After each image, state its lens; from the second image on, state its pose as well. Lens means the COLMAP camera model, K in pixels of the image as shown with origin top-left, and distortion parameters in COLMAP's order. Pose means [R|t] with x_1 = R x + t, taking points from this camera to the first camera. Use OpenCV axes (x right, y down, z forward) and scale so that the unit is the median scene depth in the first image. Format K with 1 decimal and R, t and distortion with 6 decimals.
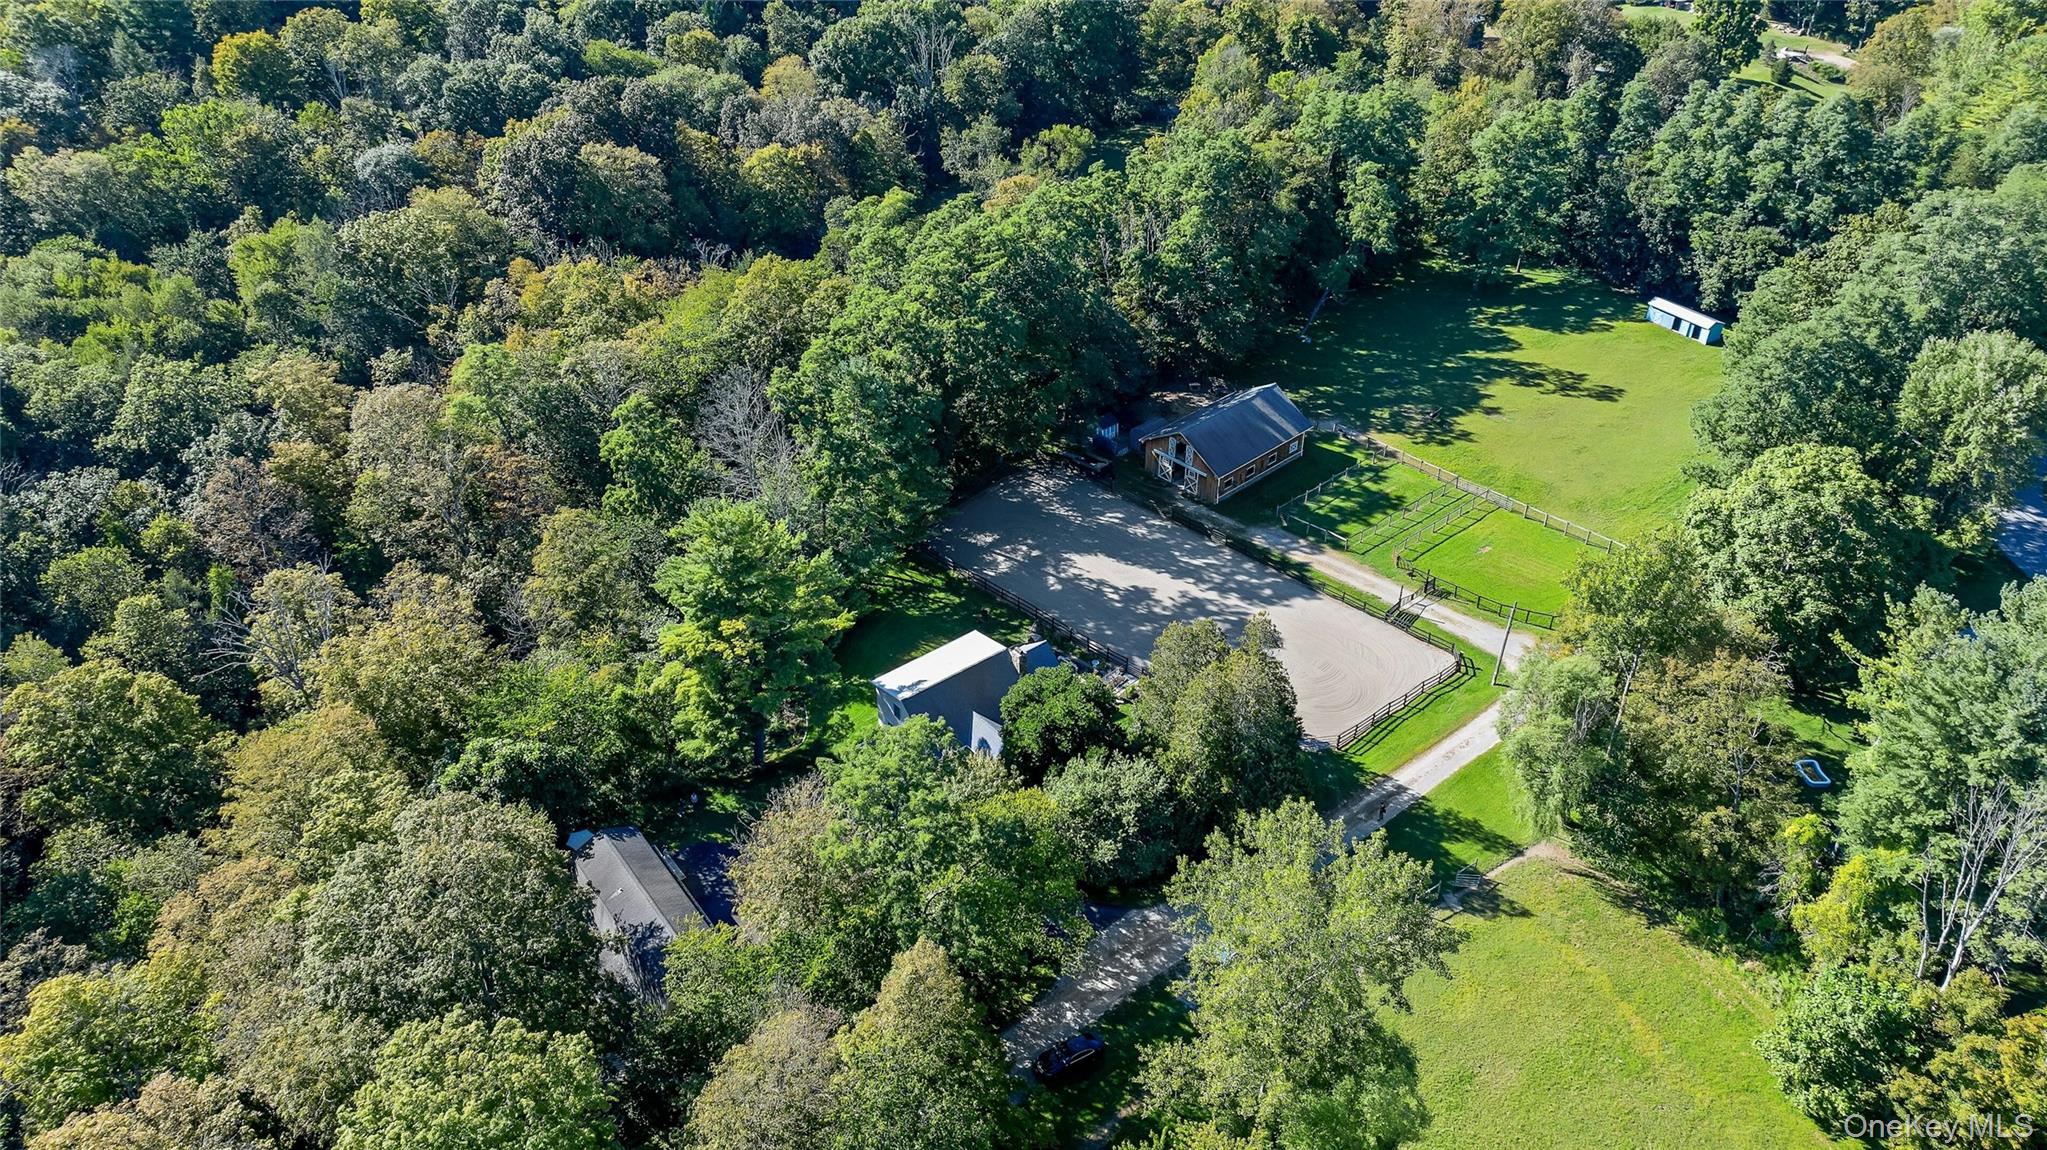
lens RADIAL K [[1468.1, 0, 1023.5], [0, 1468.1, 575.0], [0, 0, 1]] dist [-0.007324, -0.000762]
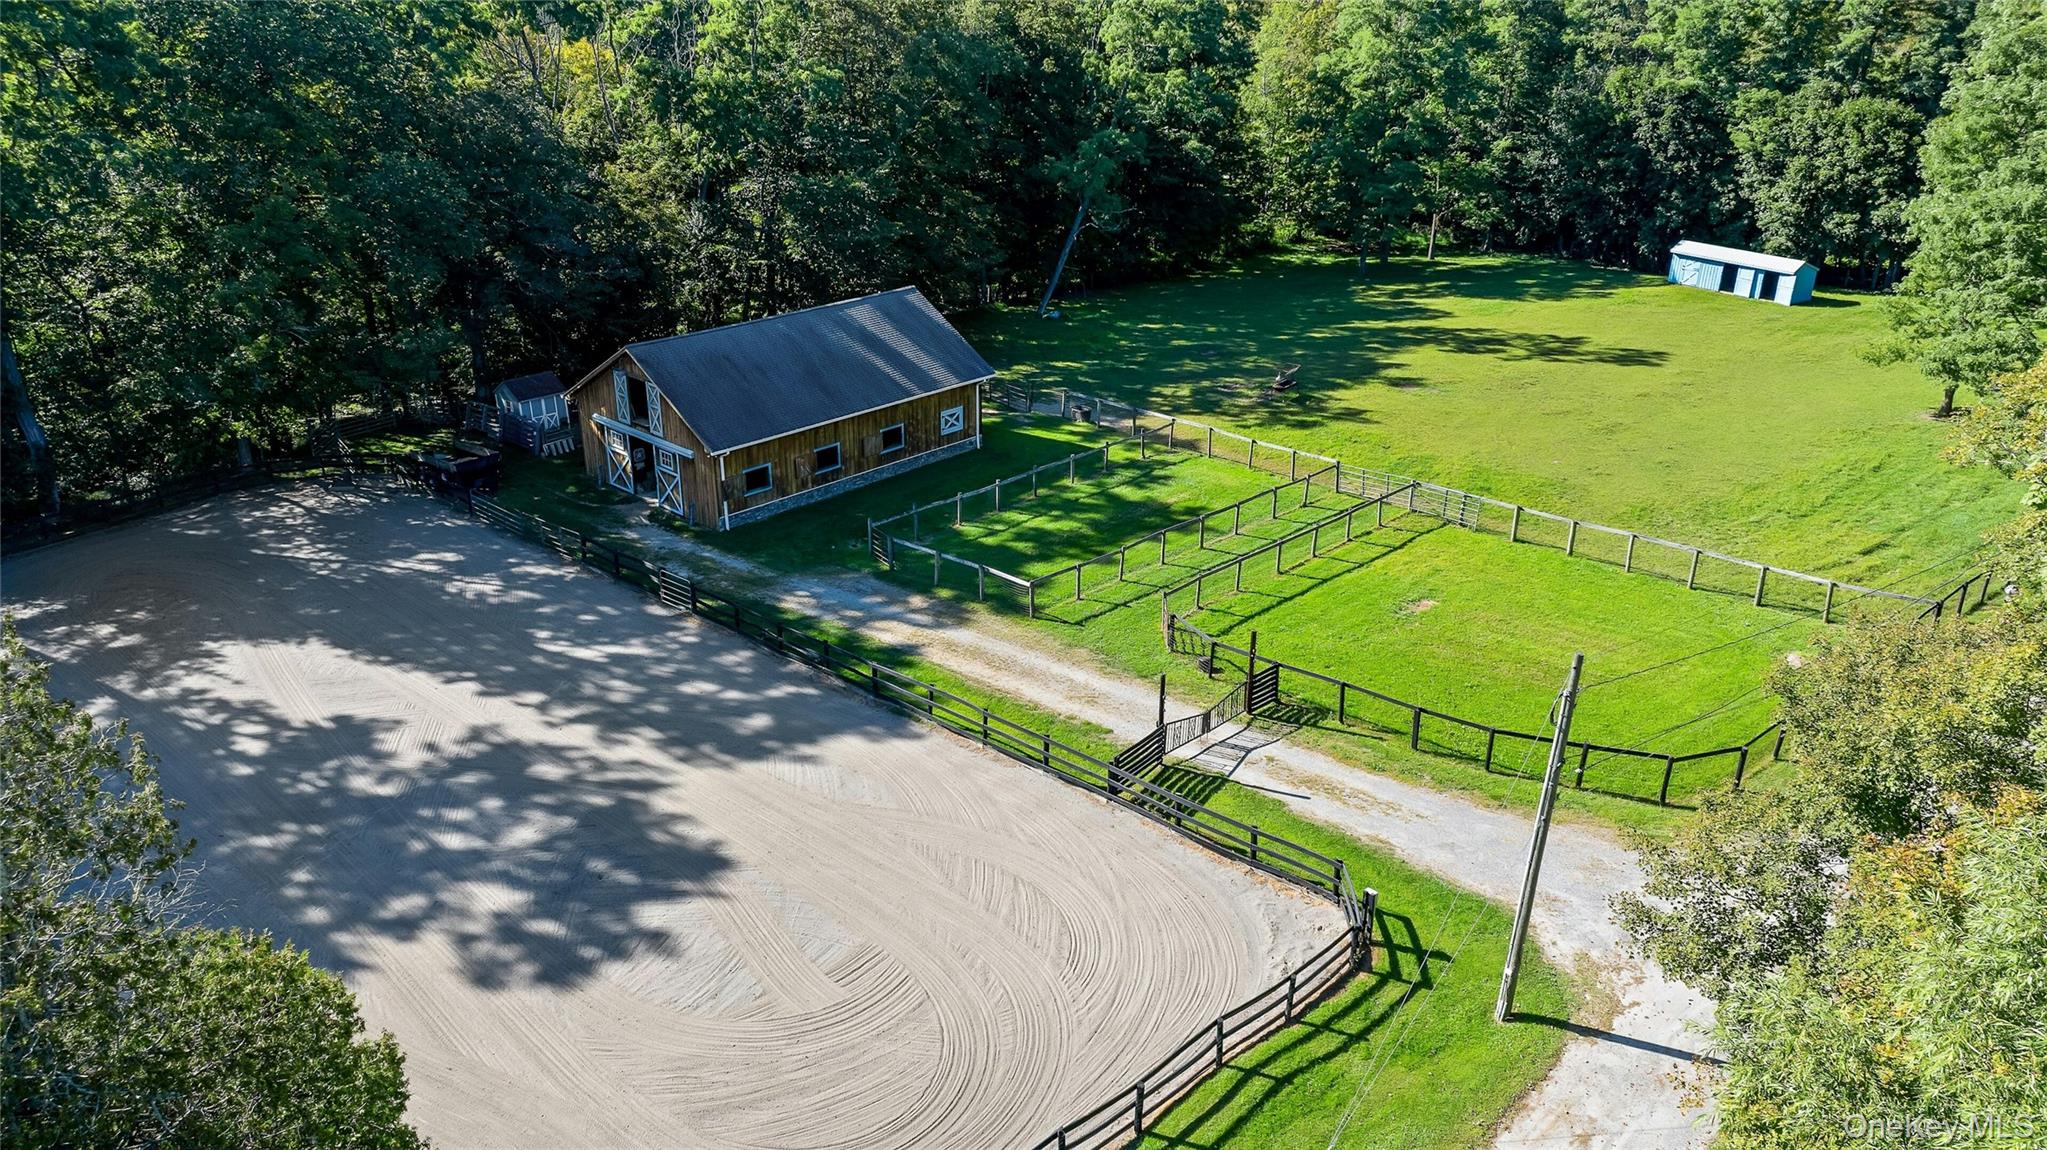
lens RADIAL K [[1468.1, 0, 1023.5], [0, 1468.1, 575.0], [0, 0, 1]] dist [-0.007324, -0.000762]
pose [[0.998205, -0.017590, 0.057249, 0.185012], [0.027949, 0.982242, -0.185522, 0.036457], [-0.052969, 0.186790, 0.980971, 0.610369]]
